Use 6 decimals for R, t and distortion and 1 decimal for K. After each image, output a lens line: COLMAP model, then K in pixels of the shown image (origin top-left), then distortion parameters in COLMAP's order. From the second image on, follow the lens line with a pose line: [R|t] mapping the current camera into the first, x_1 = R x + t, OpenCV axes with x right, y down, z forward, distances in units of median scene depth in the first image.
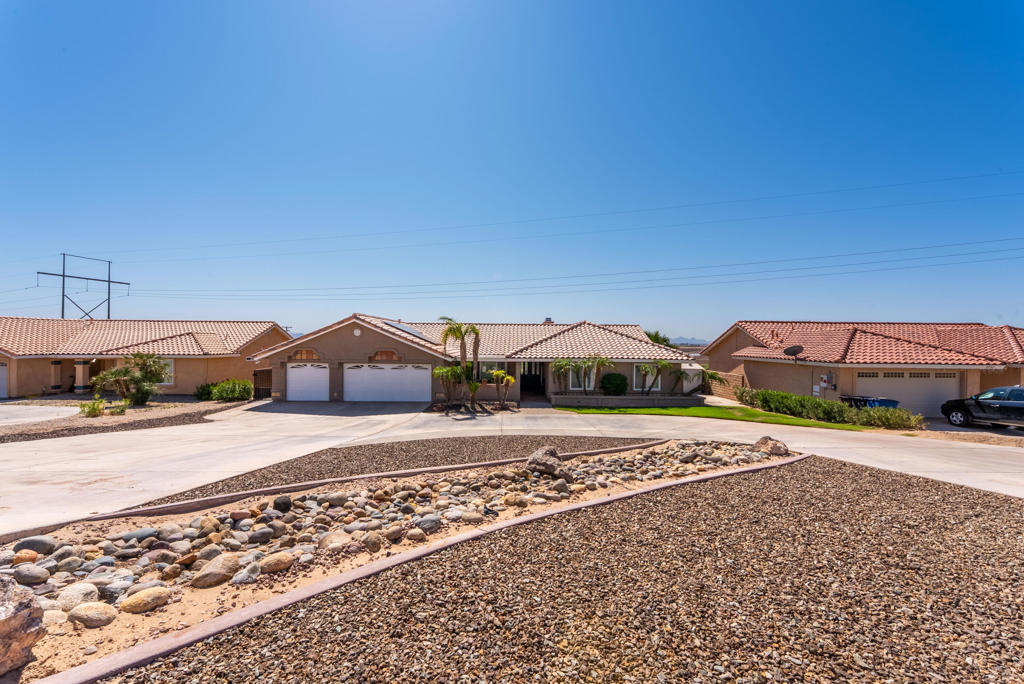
lens RADIAL K [[412.3, 0, 514.2], [0, 412.3, 342.6], [0, 0, 1]] dist [0.001627, 0.000094]
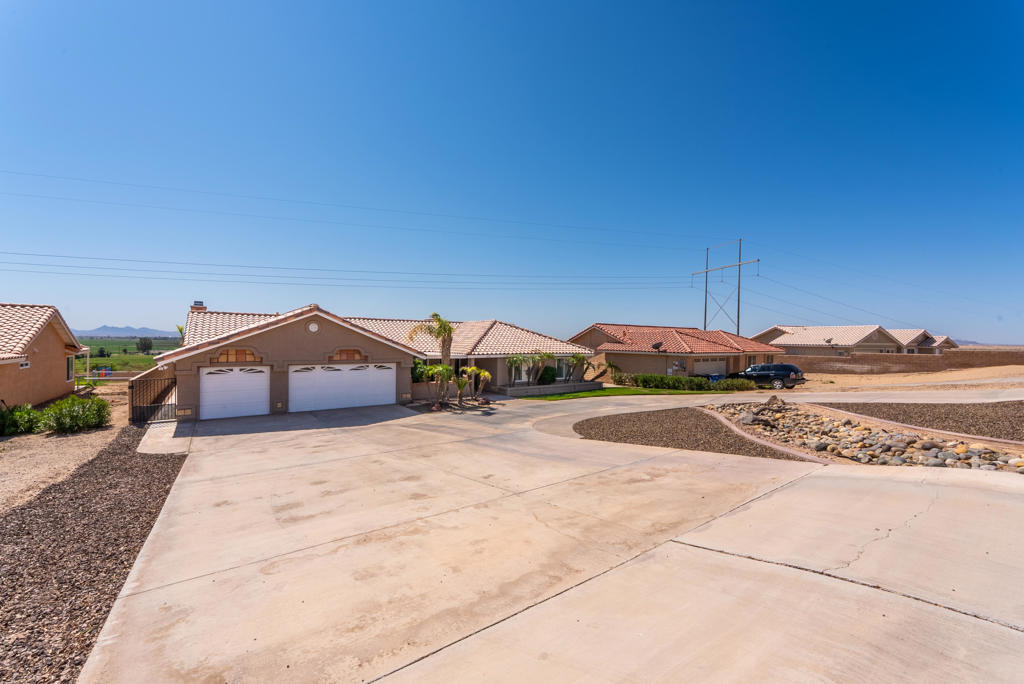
lens RADIAL K [[412.3, 0, 514.2], [0, 412.3, 342.6], [0, 0, 1]] dist [0.001627, 0.000094]
pose [[0.814835, -0.002862, 0.579686, -0.527239], [-0.001279, 0.999977, 0.006734, -0.000359], [-0.579691, -0.006229, 0.814812, 0.093855]]
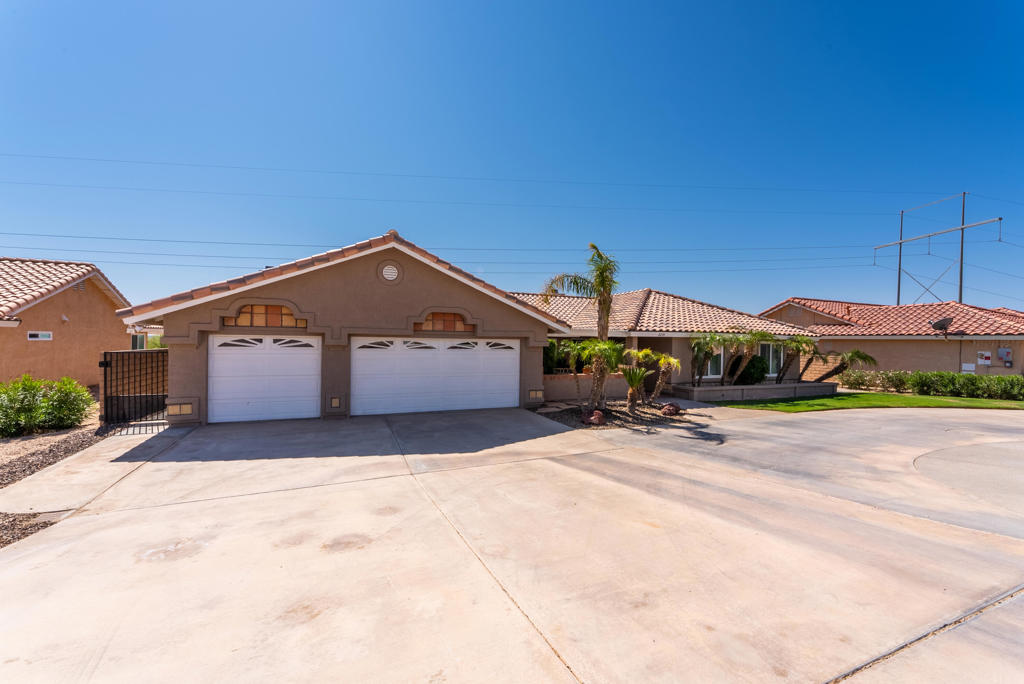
lens RADIAL K [[417.7, 0, 515.1], [0, 417.7, 342.5], [0, 0, 1]] dist [0.000952, -0.000105]
pose [[0.924665, 0.004071, 0.380759, -0.427519], [-0.005927, 0.999976, 0.003702, 0.054440], [-0.380735, -0.005680, 0.924667, 0.484802]]
